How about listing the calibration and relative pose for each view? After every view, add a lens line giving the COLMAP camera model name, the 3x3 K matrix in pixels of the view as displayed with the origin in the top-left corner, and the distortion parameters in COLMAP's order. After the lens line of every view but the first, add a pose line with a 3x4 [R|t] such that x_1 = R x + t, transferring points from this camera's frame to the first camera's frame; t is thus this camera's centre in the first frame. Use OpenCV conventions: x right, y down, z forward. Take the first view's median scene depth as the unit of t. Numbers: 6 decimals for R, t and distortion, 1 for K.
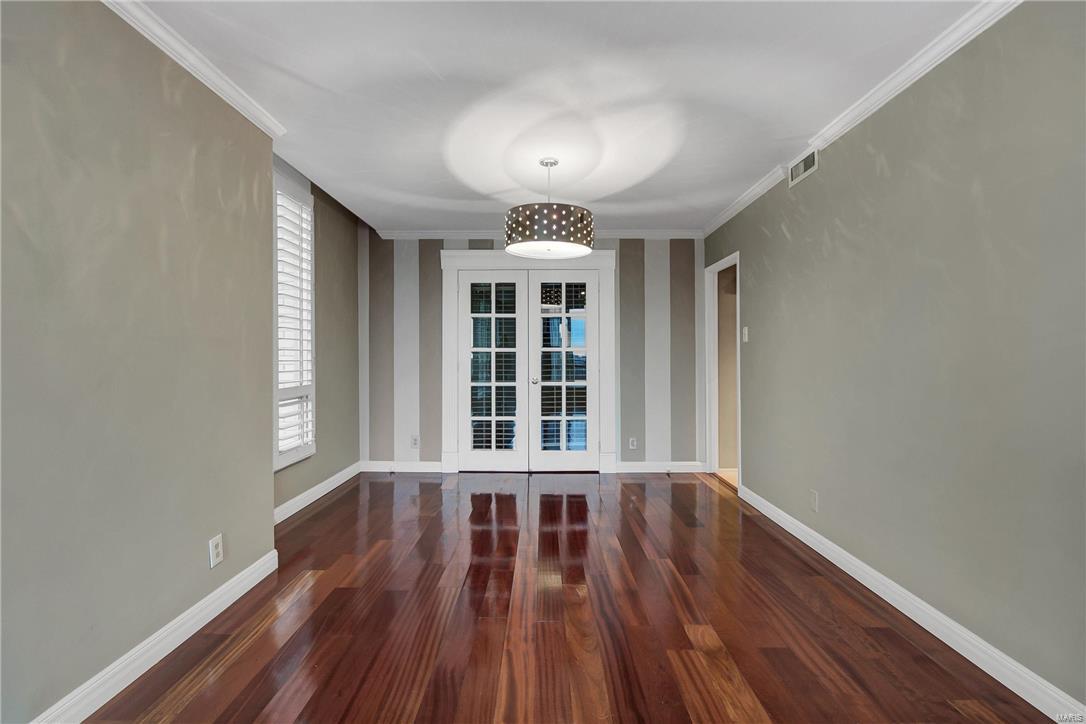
lens RADIAL K [[554.4, 0, 534.1], [0, 554.4, 350.5], [0, 0, 1]] dist [-0.003699, 0.000268]
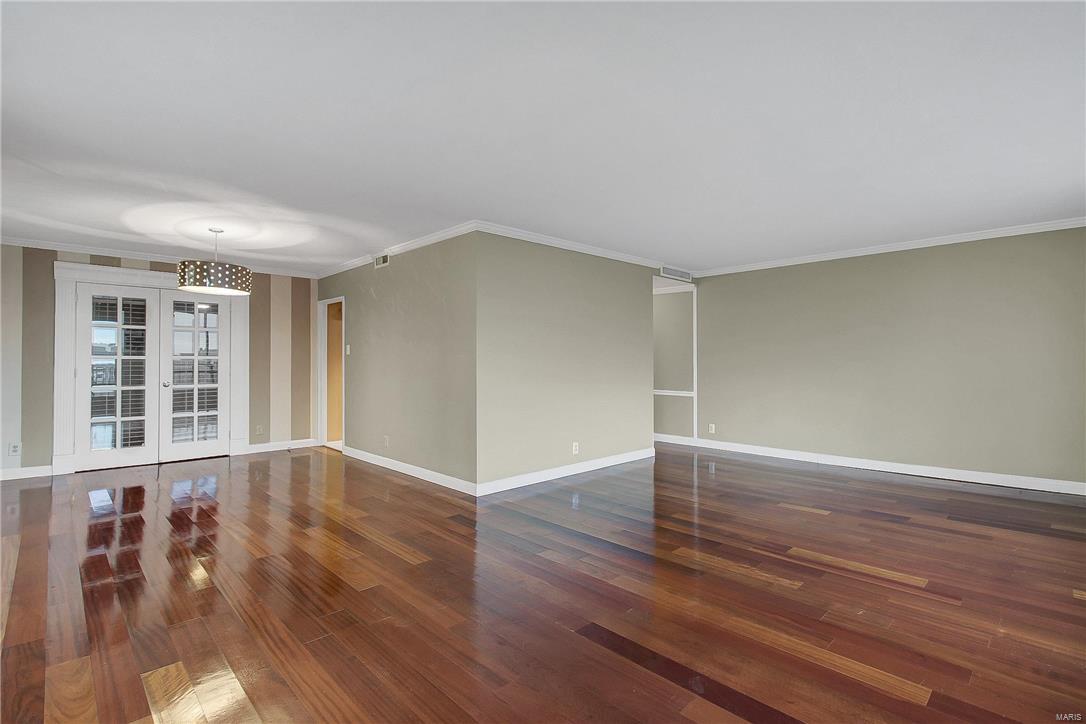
lens RADIAL K [[511.4, 0, 541.6], [0, 511.4, 357.2], [0, 0, 1]] dist [0.003892, 0.001162]
pose [[0.737997, 0.008534, 0.674750, -0.145189], [-0.008448, 0.999959, -0.003408, -0.005282], [-0.674751, -0.003185, 0.738039, -0.333802]]
